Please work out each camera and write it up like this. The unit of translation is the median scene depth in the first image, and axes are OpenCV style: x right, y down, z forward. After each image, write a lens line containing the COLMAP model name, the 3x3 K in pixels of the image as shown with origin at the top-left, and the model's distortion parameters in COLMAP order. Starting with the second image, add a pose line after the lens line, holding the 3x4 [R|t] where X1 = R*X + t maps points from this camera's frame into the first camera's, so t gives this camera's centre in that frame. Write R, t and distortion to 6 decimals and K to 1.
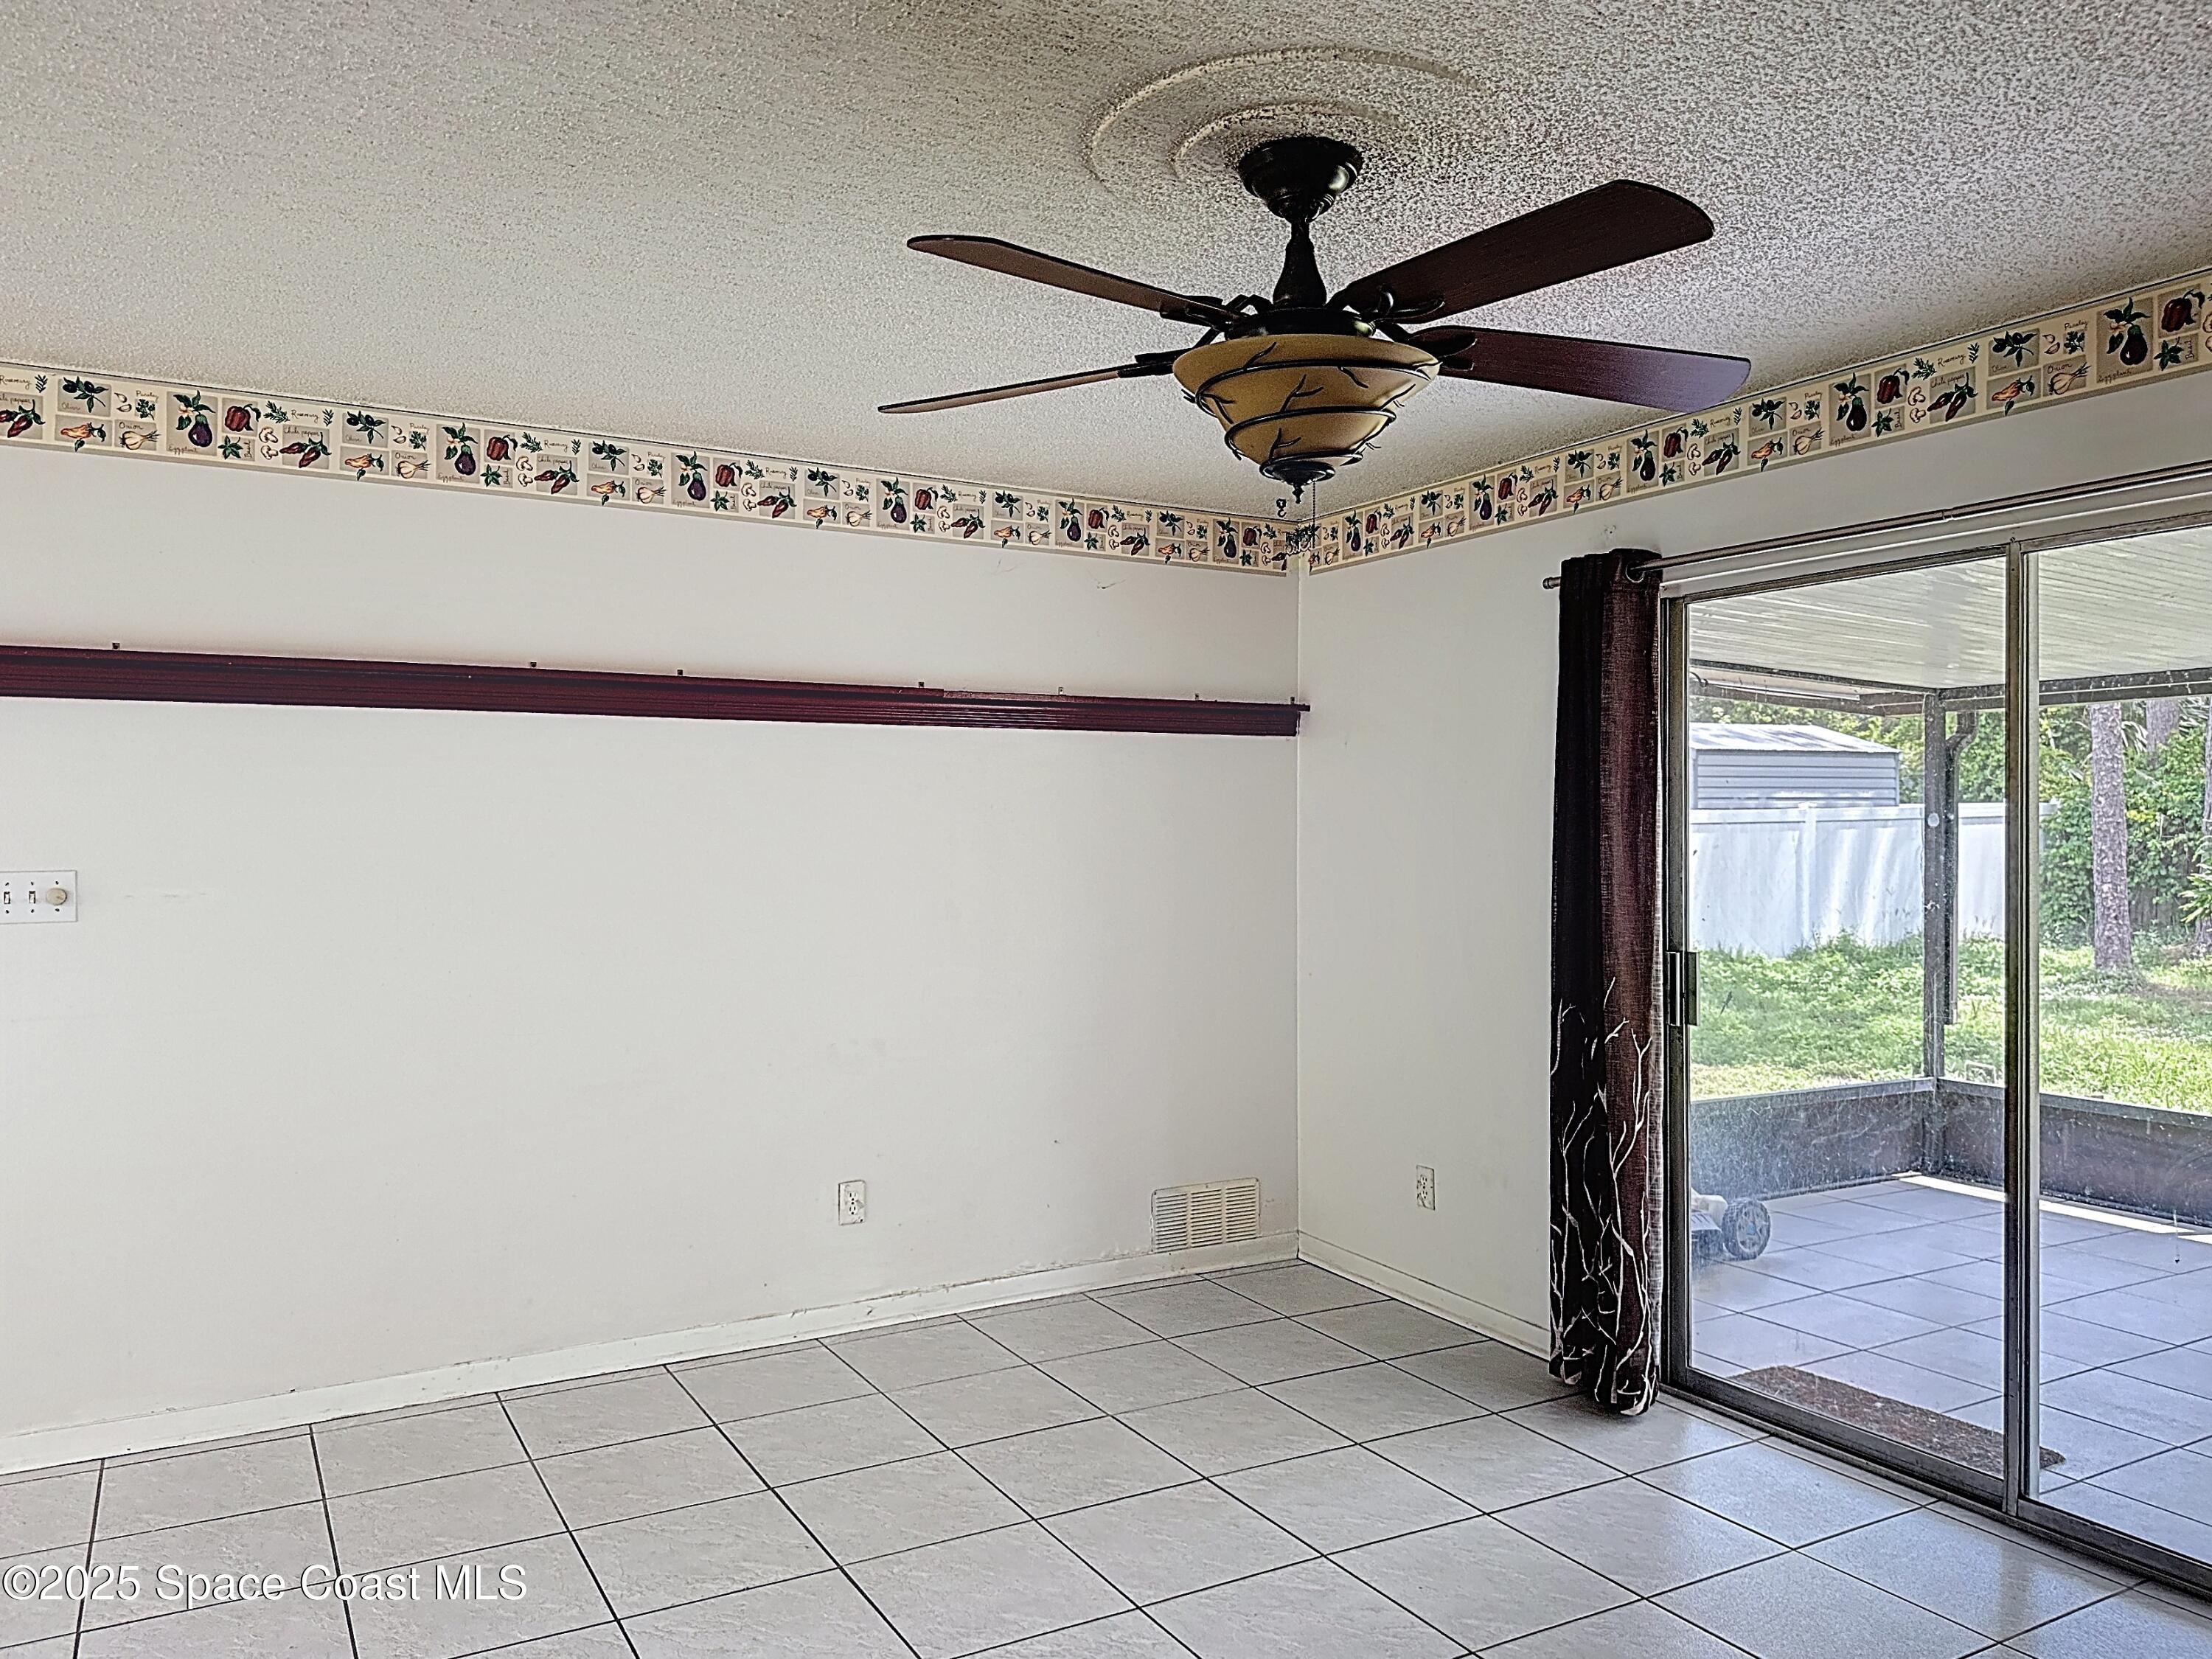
lens RADIAL K [[1583.3, 0, 1104.4], [0, 1583.3, 842.1], [0, 0, 1]] dist [0.088135, -0.128296]
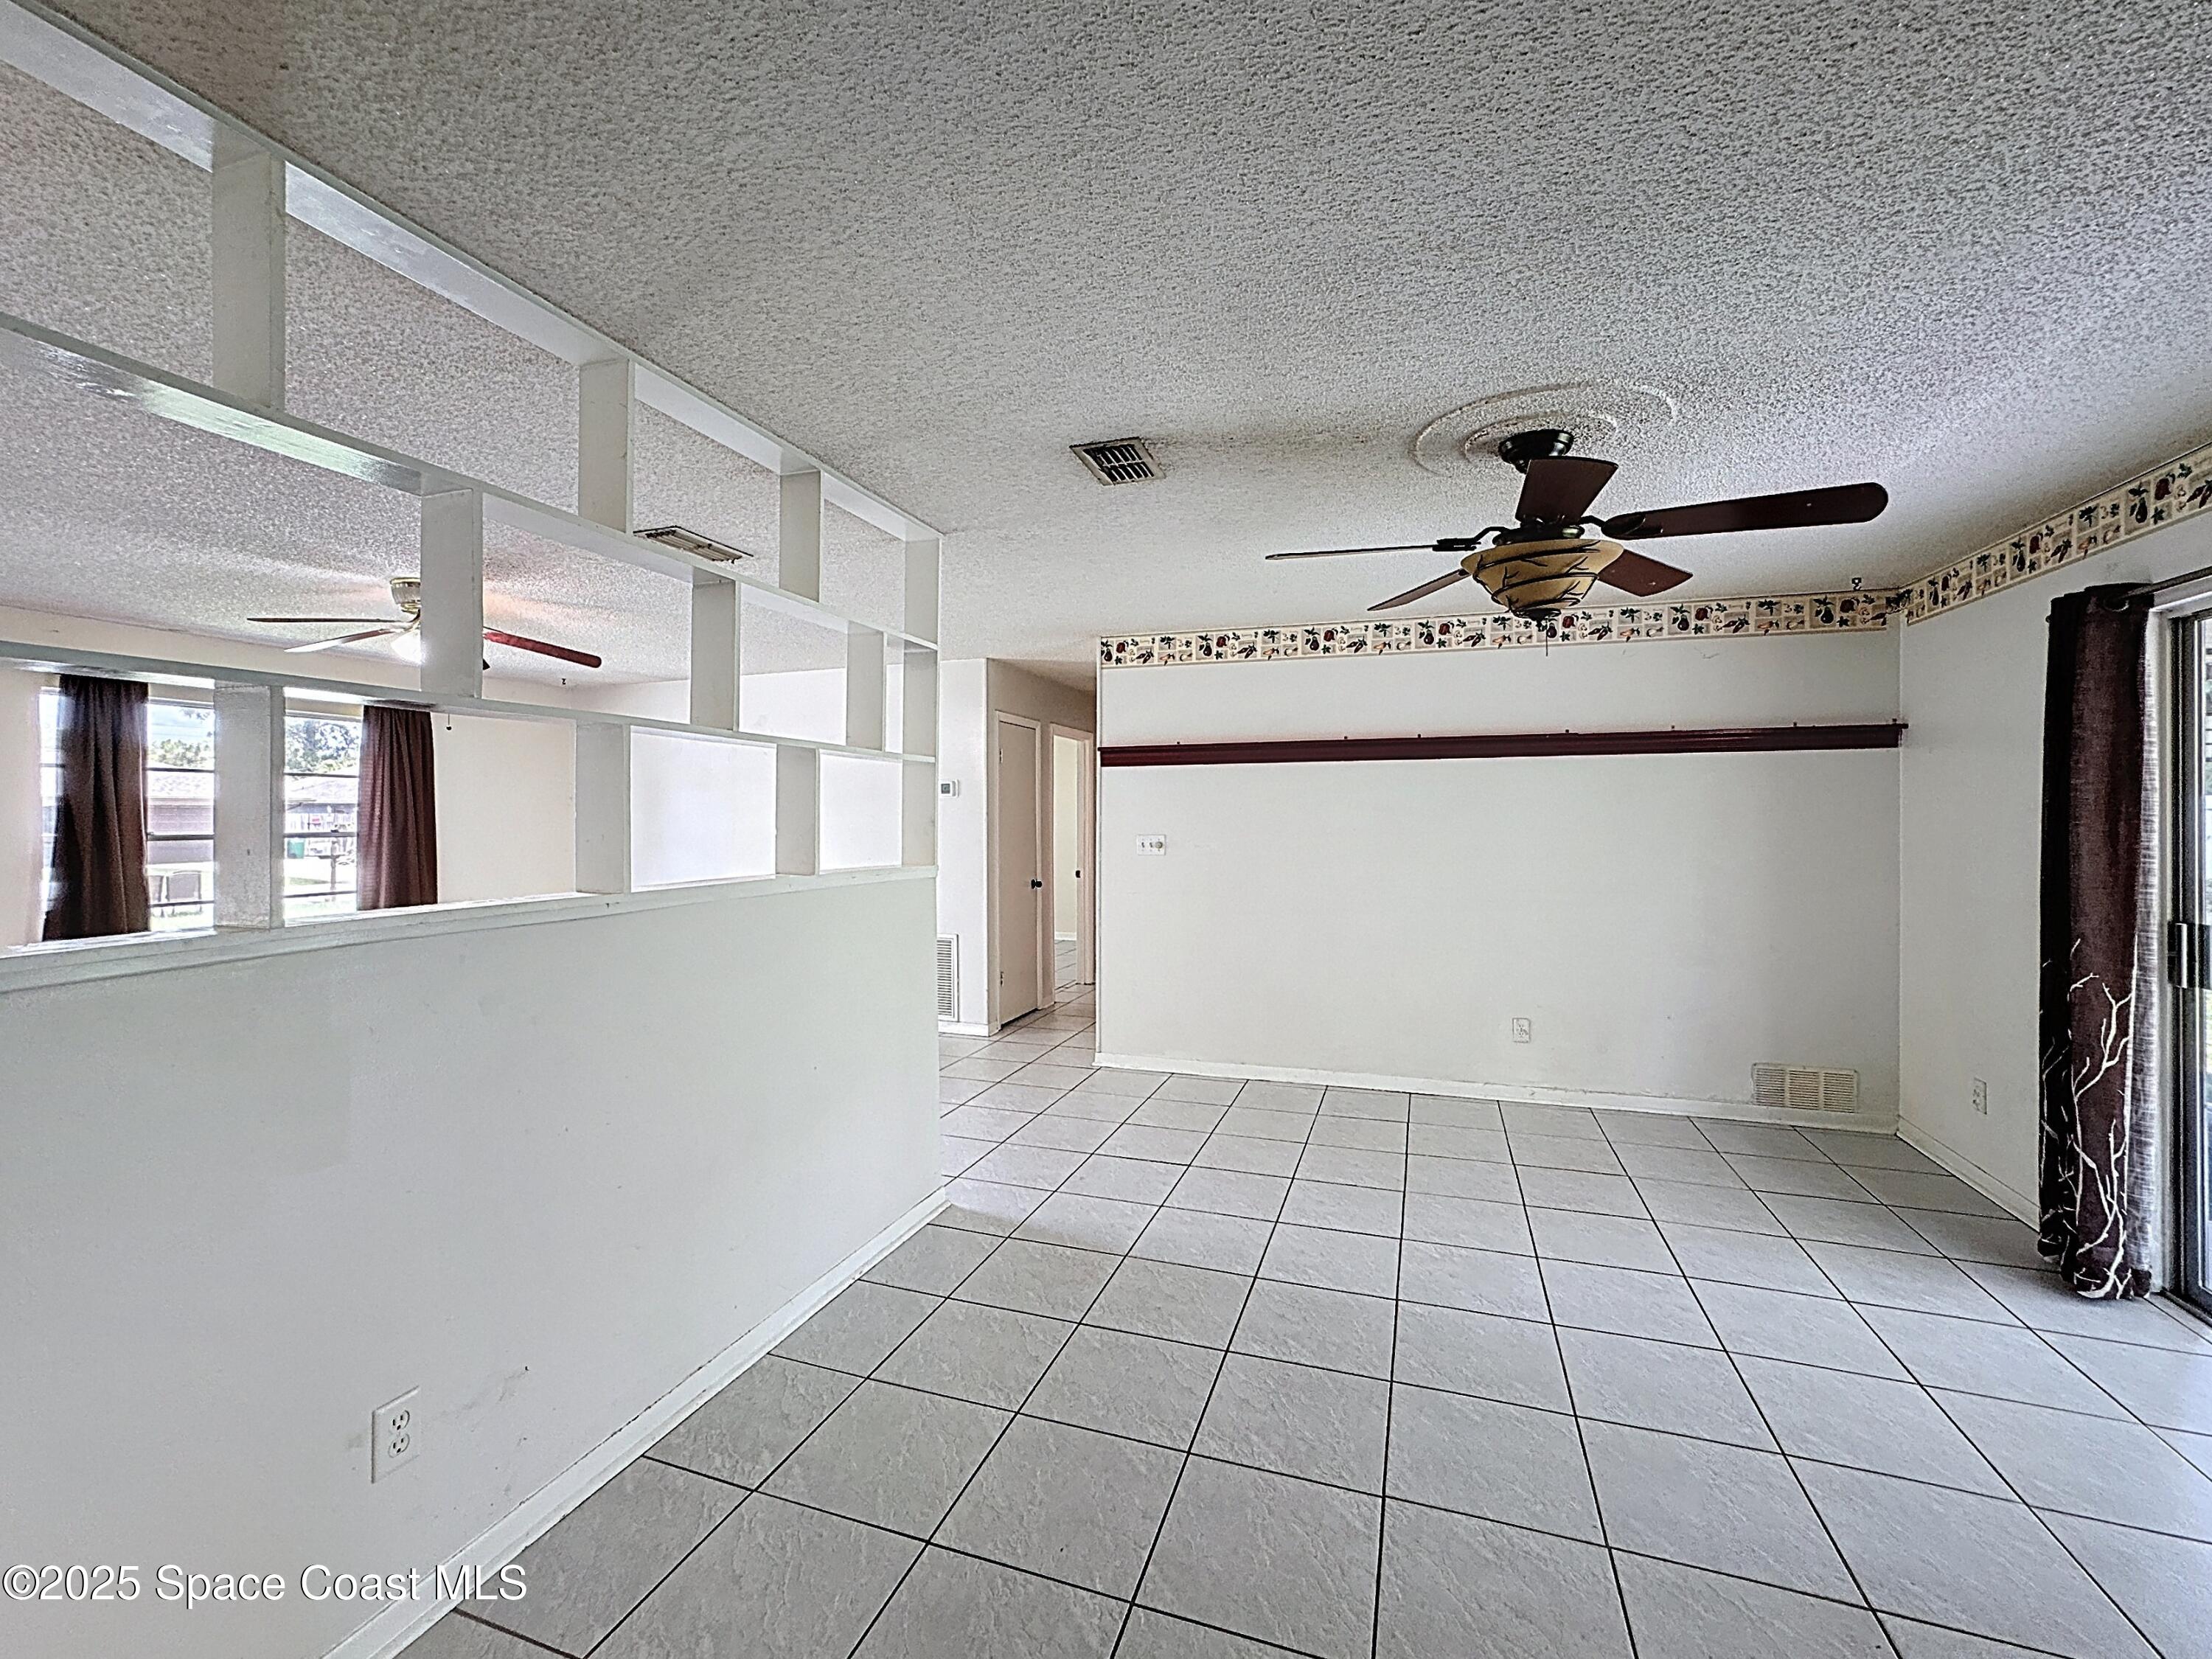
lens RADIAL K [[945.7, 0, 1106.0], [0, 945.7, 829.5], [0, 0, 1]] dist [-0.025580, 0.016098]
pose [[0.664111, 0.009198, -0.747577, 0.326310], [-0.003898, 0.999953, 0.008840, -0.002333], [0.747624, -0.002956, 0.664116, -0.031060]]
